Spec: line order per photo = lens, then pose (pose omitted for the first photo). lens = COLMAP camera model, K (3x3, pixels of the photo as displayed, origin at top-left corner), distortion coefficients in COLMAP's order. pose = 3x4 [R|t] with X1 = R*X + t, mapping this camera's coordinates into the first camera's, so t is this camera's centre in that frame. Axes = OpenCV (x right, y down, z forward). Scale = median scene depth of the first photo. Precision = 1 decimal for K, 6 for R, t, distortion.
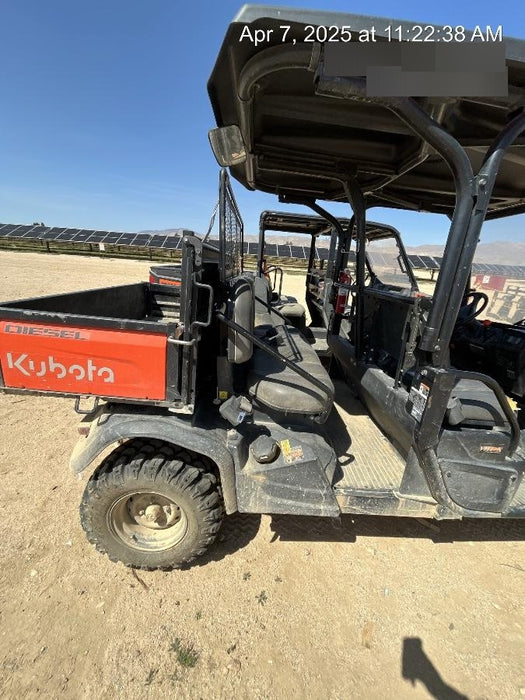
lens RADIAL K [[284.2, 0, 262.5], [0, 284.2, 350.0], [0, 0, 1]] dist [-0.001441, 0.000139]
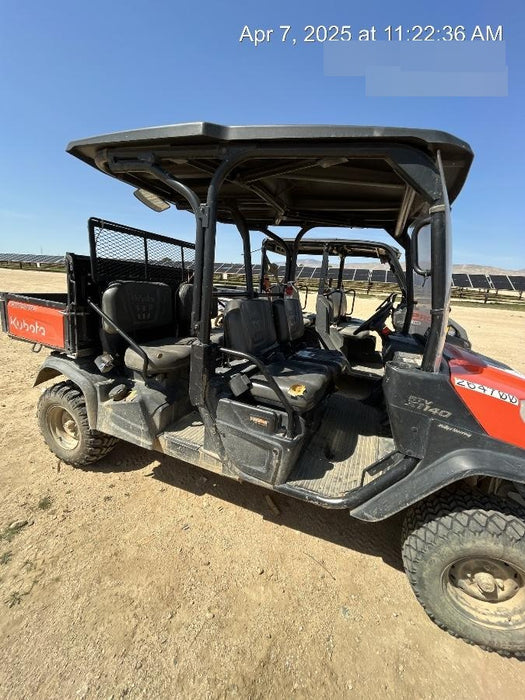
lens RADIAL K [[284.2, 0, 262.5], [0, 284.2, 350.0], [0, 0, 1]] dist [-0.001441, 0.000139]
pose [[0.913771, 0.082596, -0.397745, 1.256899], [-0.119154, 0.990541, -0.068044, 0.138246], [0.388362, 0.109569, 0.914970, -0.093971]]
